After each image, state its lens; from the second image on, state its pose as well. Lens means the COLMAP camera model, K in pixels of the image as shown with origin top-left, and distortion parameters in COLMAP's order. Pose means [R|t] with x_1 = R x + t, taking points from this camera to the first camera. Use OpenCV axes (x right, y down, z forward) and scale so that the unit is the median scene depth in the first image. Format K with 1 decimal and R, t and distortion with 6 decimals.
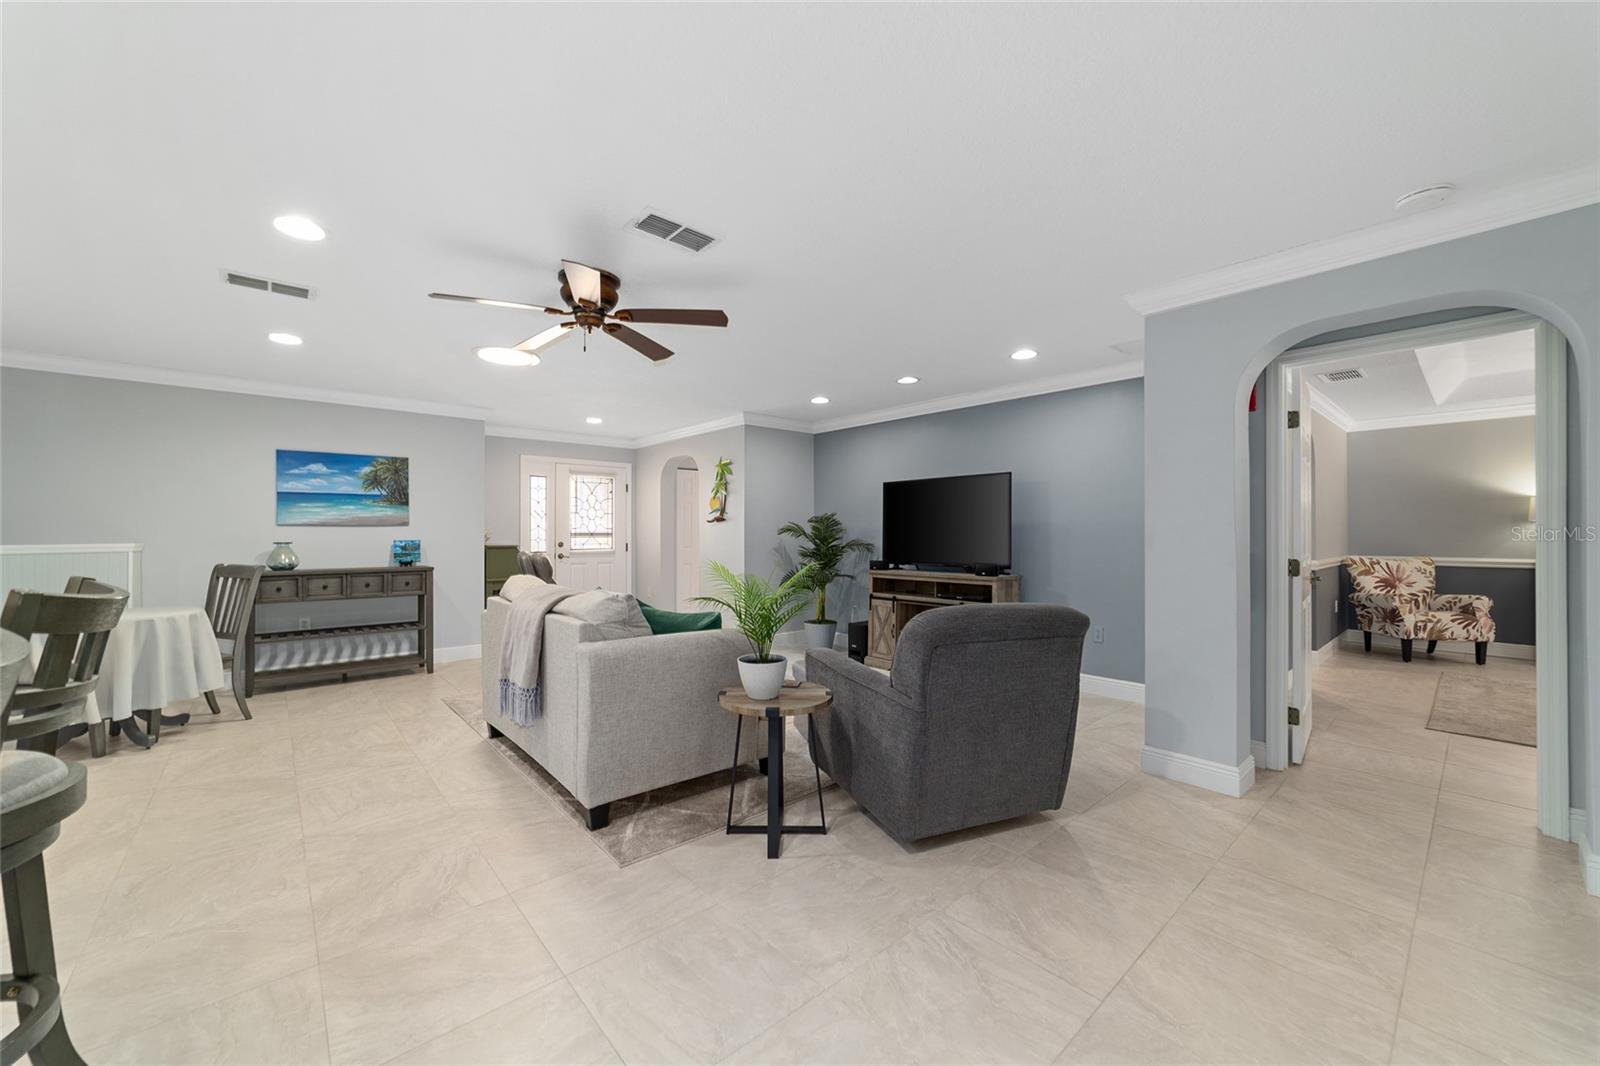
lens RADIAL K [[614.0, 0, 799.4], [0, 614.0, 529.9], [0, 0, 1]] dist [-0.019335, 0.008879]
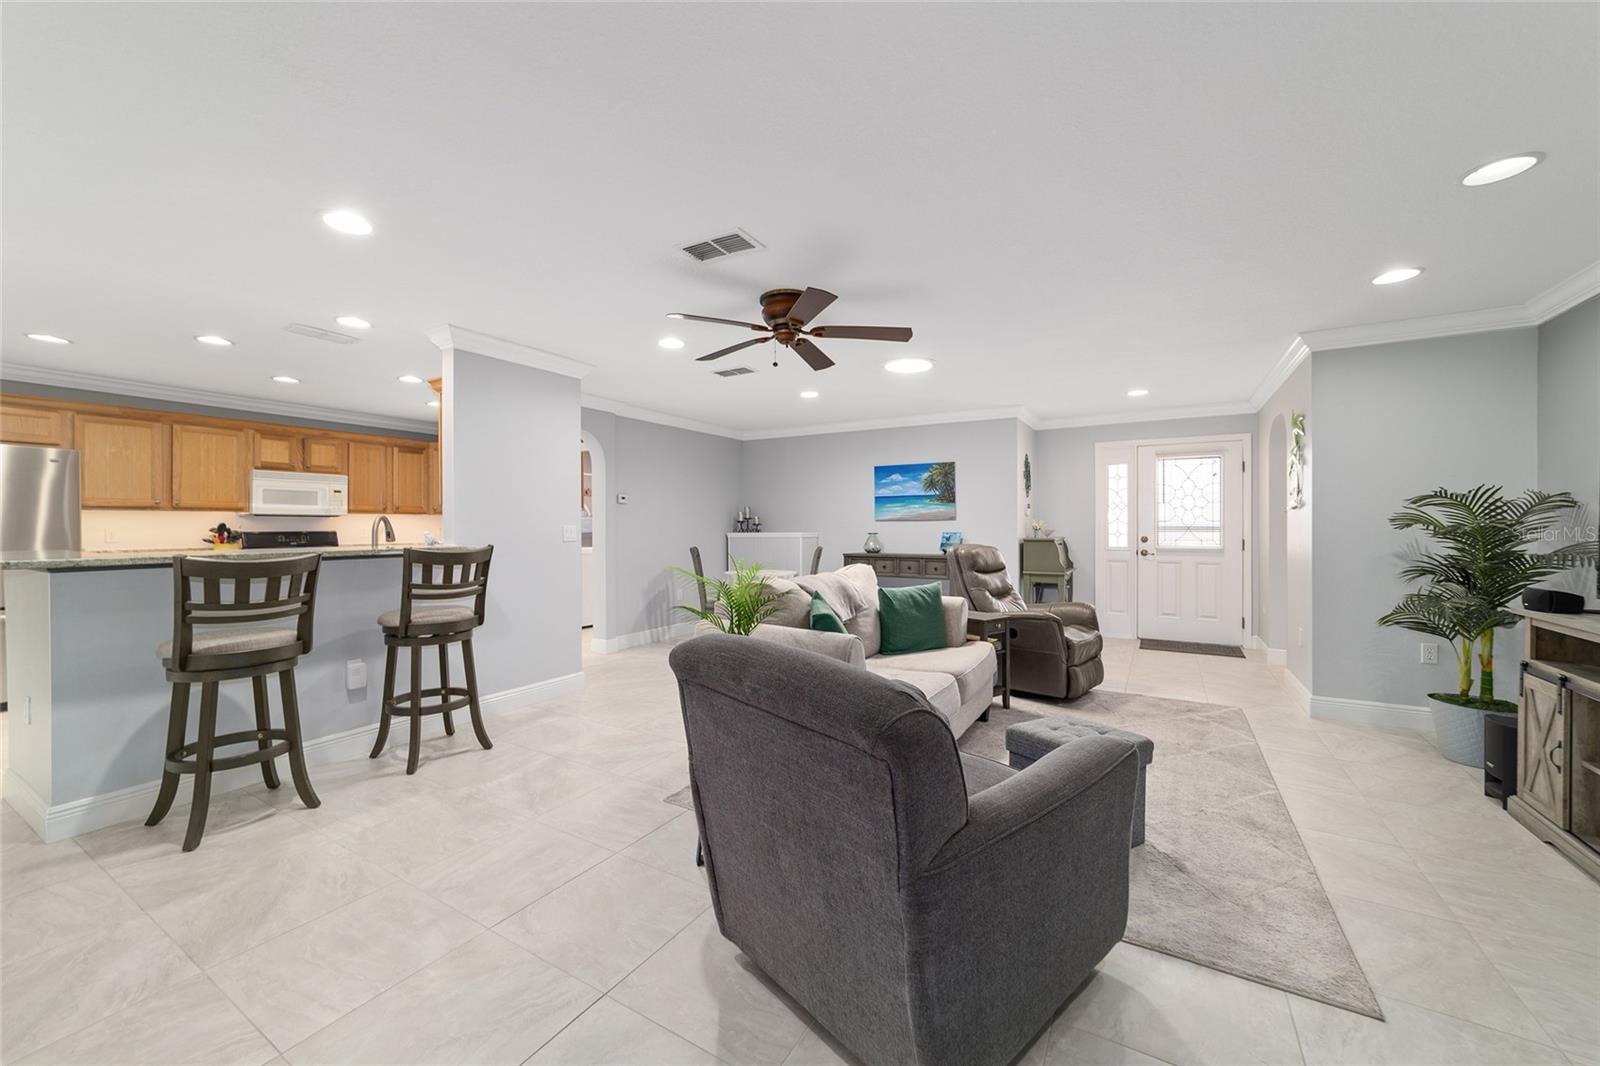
lens RADIAL K [[614.0, 0, 799.8], [0, 614.0, 527.7], [0, 0, 1]] dist [-0.019335, 0.008879]
pose [[0.308173, 0.003135, -0.951325, 0.324657], [0.005095, 0.999975, 0.004946, 0.000531], [0.951317, -0.006372, 0.308149, 0.300916]]
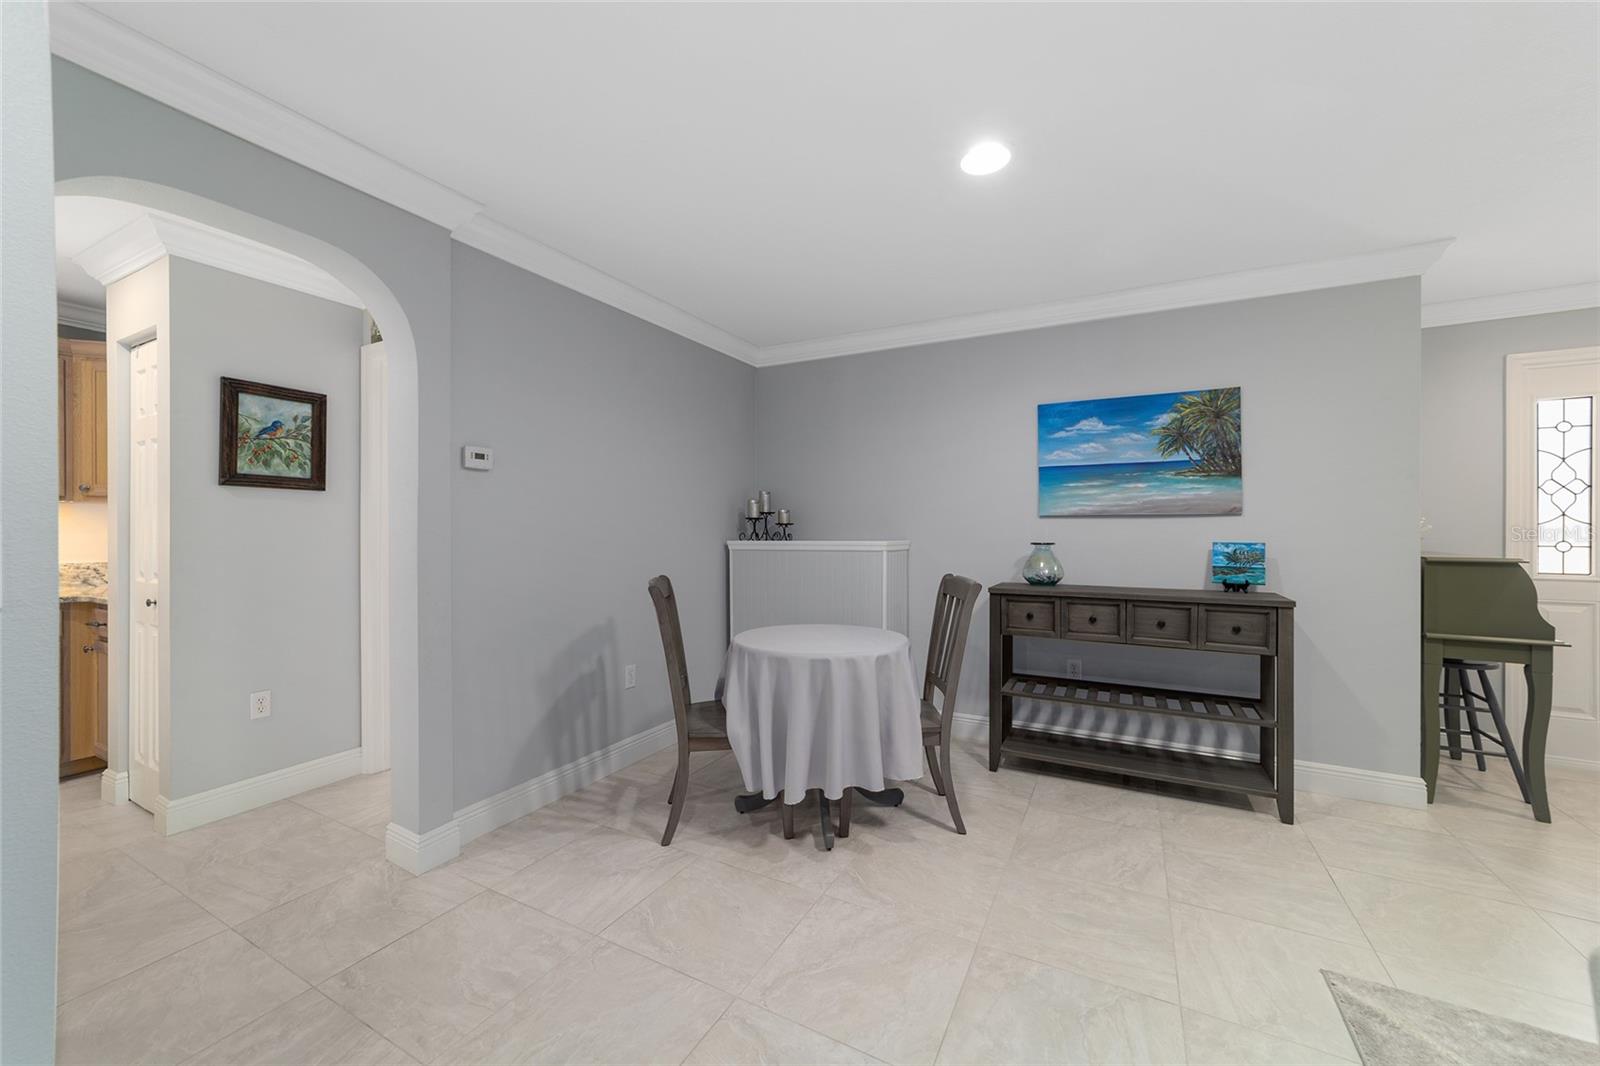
lens RADIAL K [[614.0, 0, 798.4], [0, 614.0, 525.8], [0, 0, 1]] dist [-0.019335, 0.008879]
pose [[0.347954, -0.000997, -0.937511, -0.235488], [0.003132, 0.999995, 0.000100, 0.000898], [0.937506, -0.002971, 0.347955, 0.384815]]
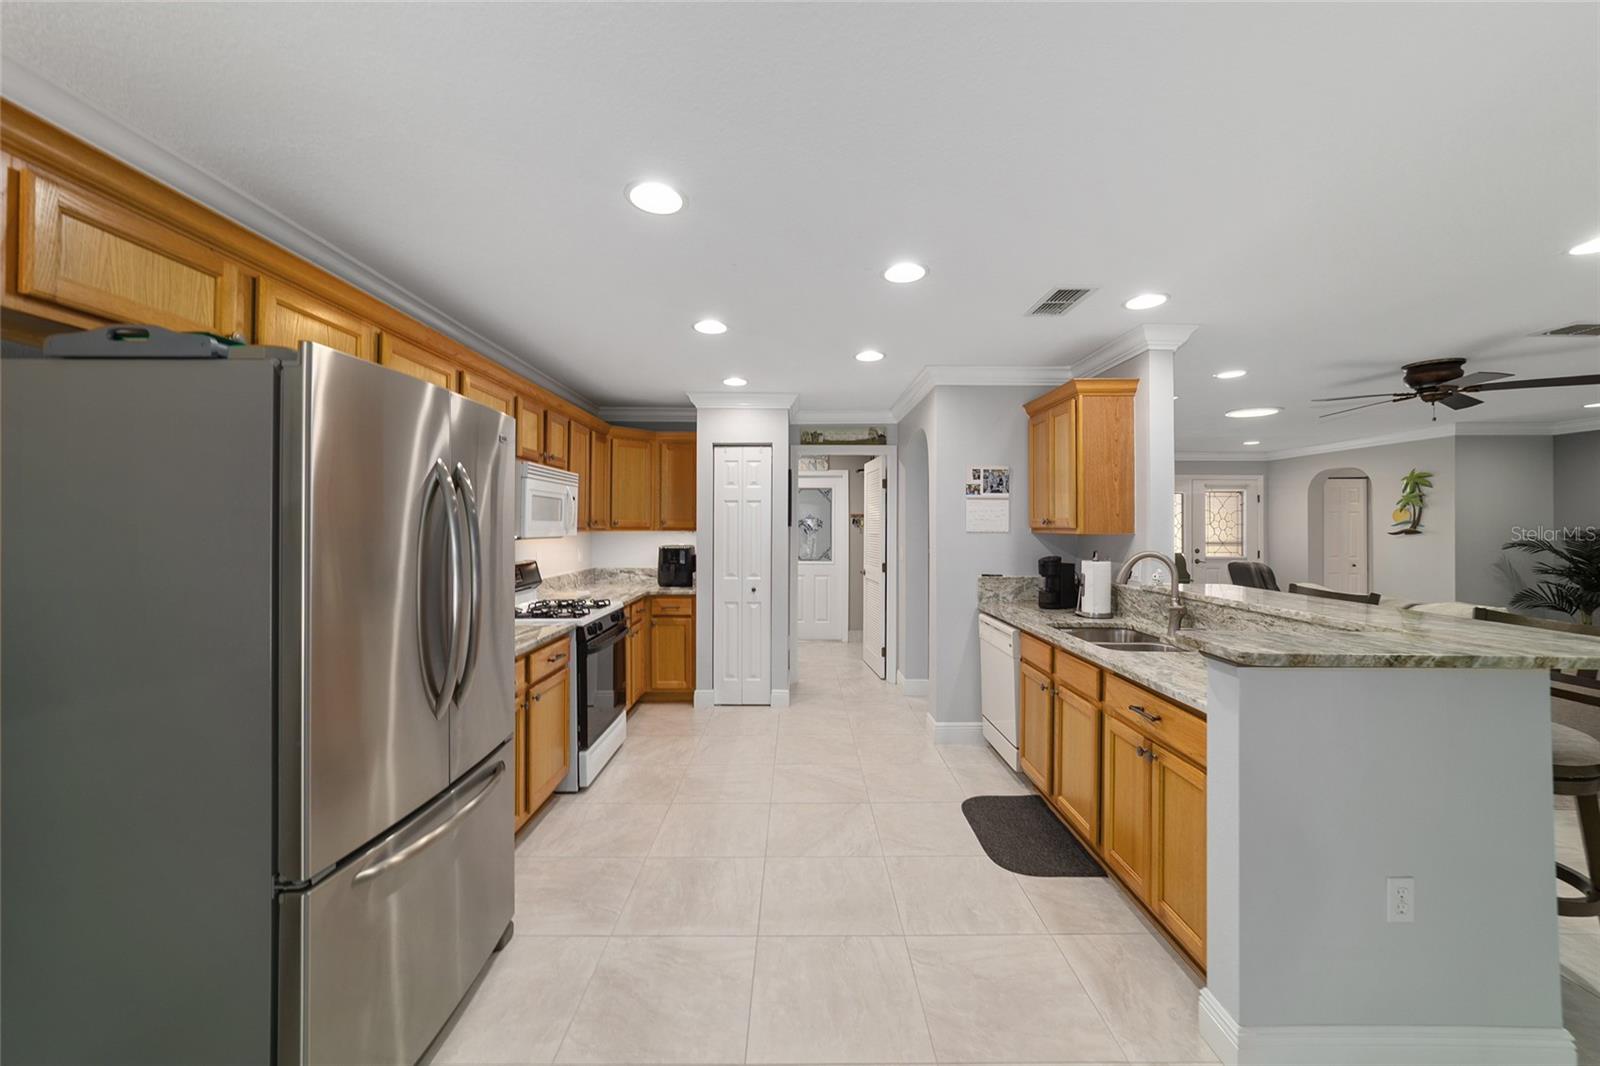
lens RADIAL K [[614.0, 0, 793.1], [0, 614.0, 522.4], [0, 0, 1]] dist [-0.019335, 0.008879]
pose [[0.750700, -0.002835, -0.660637, -0.230699], [-0.000737, 0.999987, -0.005129, -0.027066], [0.660642, 0.004337, 0.750688, -0.394327]]
